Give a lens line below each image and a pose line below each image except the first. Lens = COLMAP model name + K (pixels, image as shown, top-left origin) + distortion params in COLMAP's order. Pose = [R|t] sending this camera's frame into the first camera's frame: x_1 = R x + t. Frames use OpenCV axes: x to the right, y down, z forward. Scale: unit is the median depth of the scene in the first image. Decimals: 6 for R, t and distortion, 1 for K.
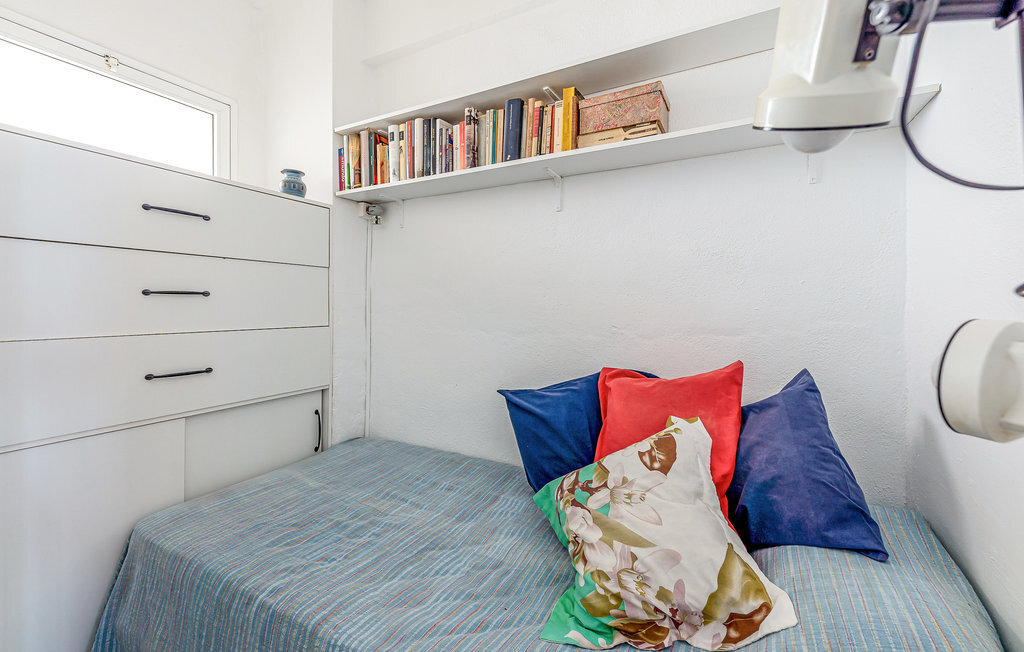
lens RADIAL K [[418.5, 0, 507.7], [0, 418.5, 301.3], [0, 0, 1]] dist [0.000268, -0.000950]
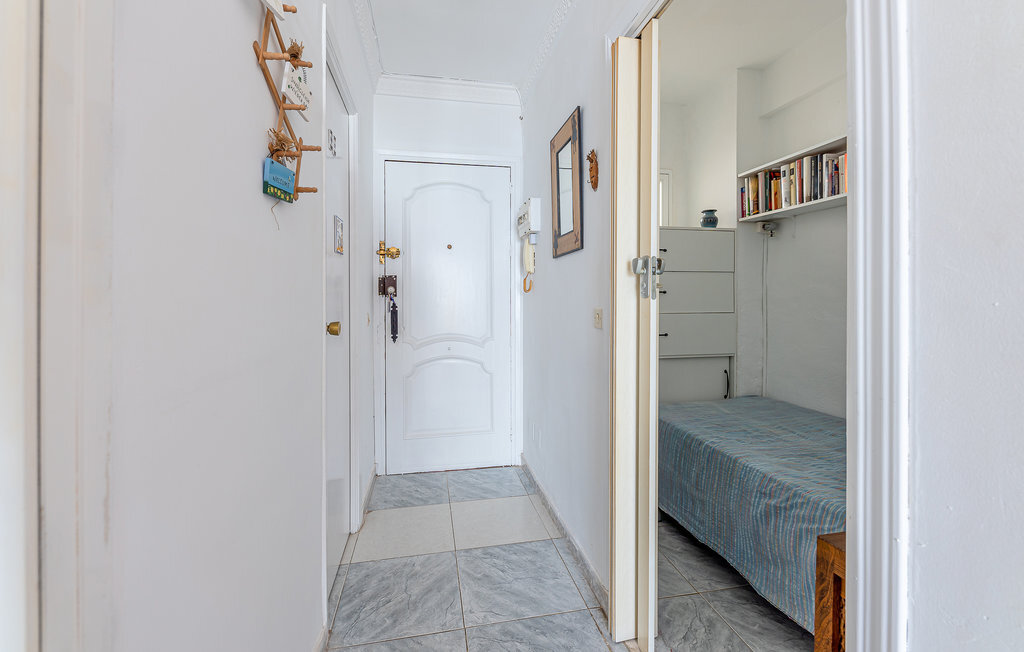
lens RADIAL K [[418.5, 0, 507.7], [0, 418.5, 301.3], [0, 0, 1]] dist [0.000268, -0.000950]
pose [[0.644681, 0.001367, -0.764451, 0.173780], [0.008506, 0.999924, 0.008962, -0.001050], [0.764405, -0.012280, 0.644620, -0.532408]]
